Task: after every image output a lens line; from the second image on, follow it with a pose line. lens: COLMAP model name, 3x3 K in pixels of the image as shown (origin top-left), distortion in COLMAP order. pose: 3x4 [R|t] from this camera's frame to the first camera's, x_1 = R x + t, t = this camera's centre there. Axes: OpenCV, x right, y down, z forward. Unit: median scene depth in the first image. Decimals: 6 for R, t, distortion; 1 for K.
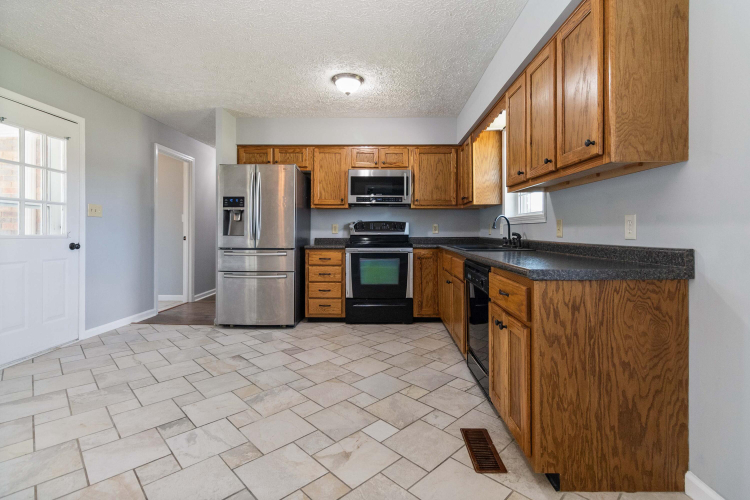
lens RADIAL K [[353.6, 0, 377.7], [0, 353.6, 237.5], [0, 0, 1]] dist [-0.000023, 0.000209]
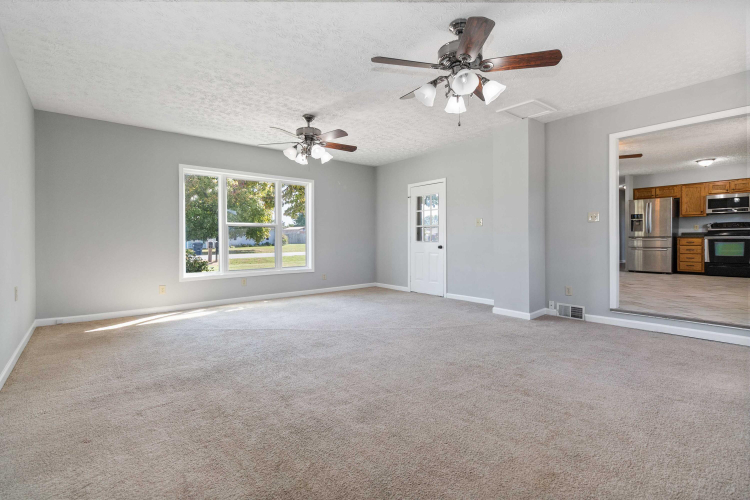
lens RADIAL K [[346.6, 0, 377.8], [0, 346.6, 236.7], [0, 0, 1]] dist [0.001700, 0.000672]
pose [[0.665020, -0.006133, -0.746801, 0.143479], [-0.006112, 0.999888, -0.013654, 0.067003], [0.746801, 0.013644, 0.664908, -1.636776]]
